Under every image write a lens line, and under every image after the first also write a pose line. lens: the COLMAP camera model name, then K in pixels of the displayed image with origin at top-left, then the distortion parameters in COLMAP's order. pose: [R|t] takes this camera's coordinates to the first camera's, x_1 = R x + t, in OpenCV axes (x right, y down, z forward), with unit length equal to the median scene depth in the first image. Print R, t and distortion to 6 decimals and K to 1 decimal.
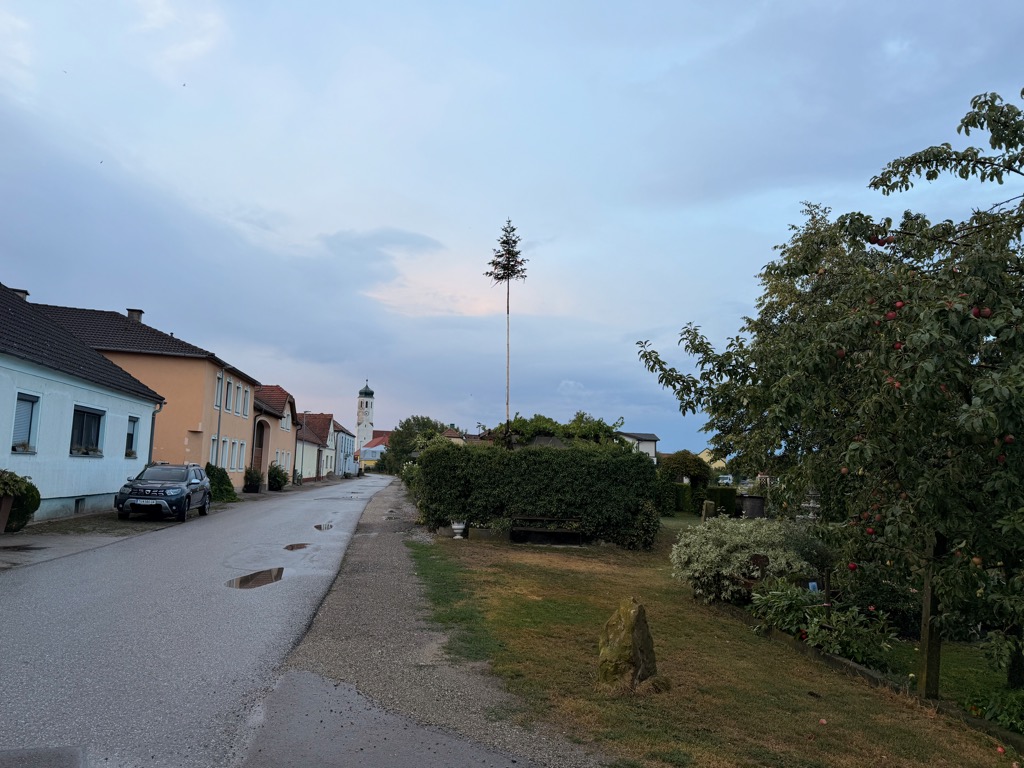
lens RADIAL K [[707.4, 0, 514.4], [0, 707.4, 381.7], [0, 0, 1]] dist [0.031330, -0.051295]
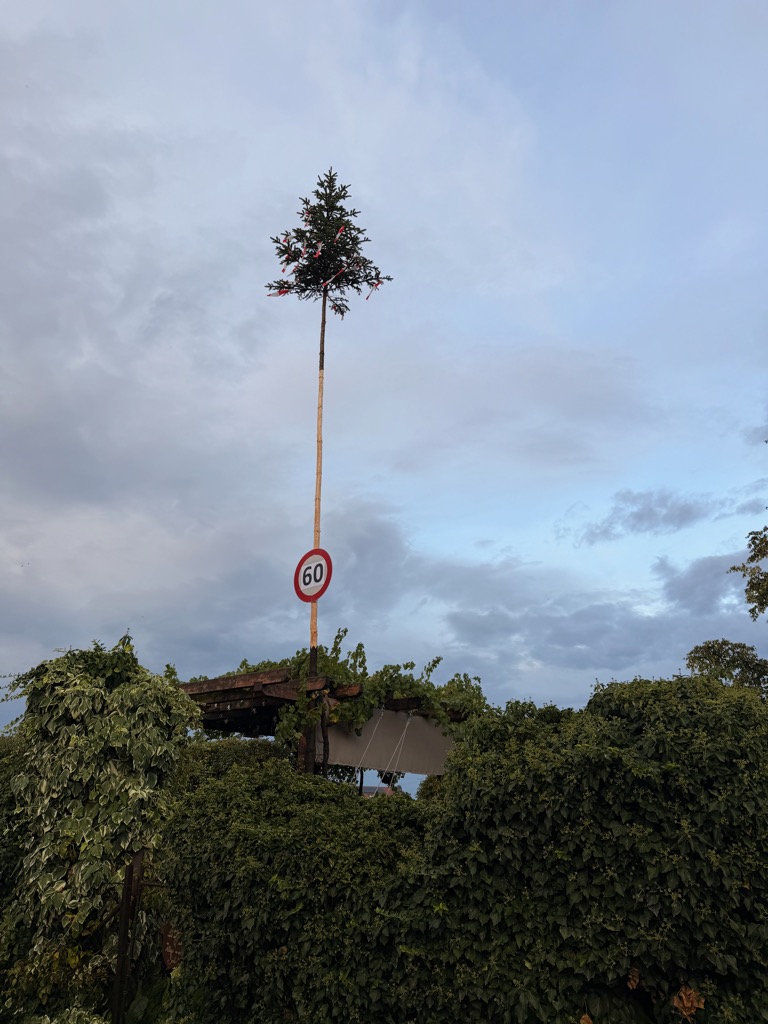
lens RADIAL K [[707.4, 0, 384.6], [0, 707.4, 510.6], [0, 0, 1]] dist [0.031330, -0.051295]
pose [[0.738695, 0.249292, 0.626245, -0.267597], [-0.087232, 0.956636, -0.277917, 0.105706], [-0.668371, 0.150668, 0.728409, 0.941794]]
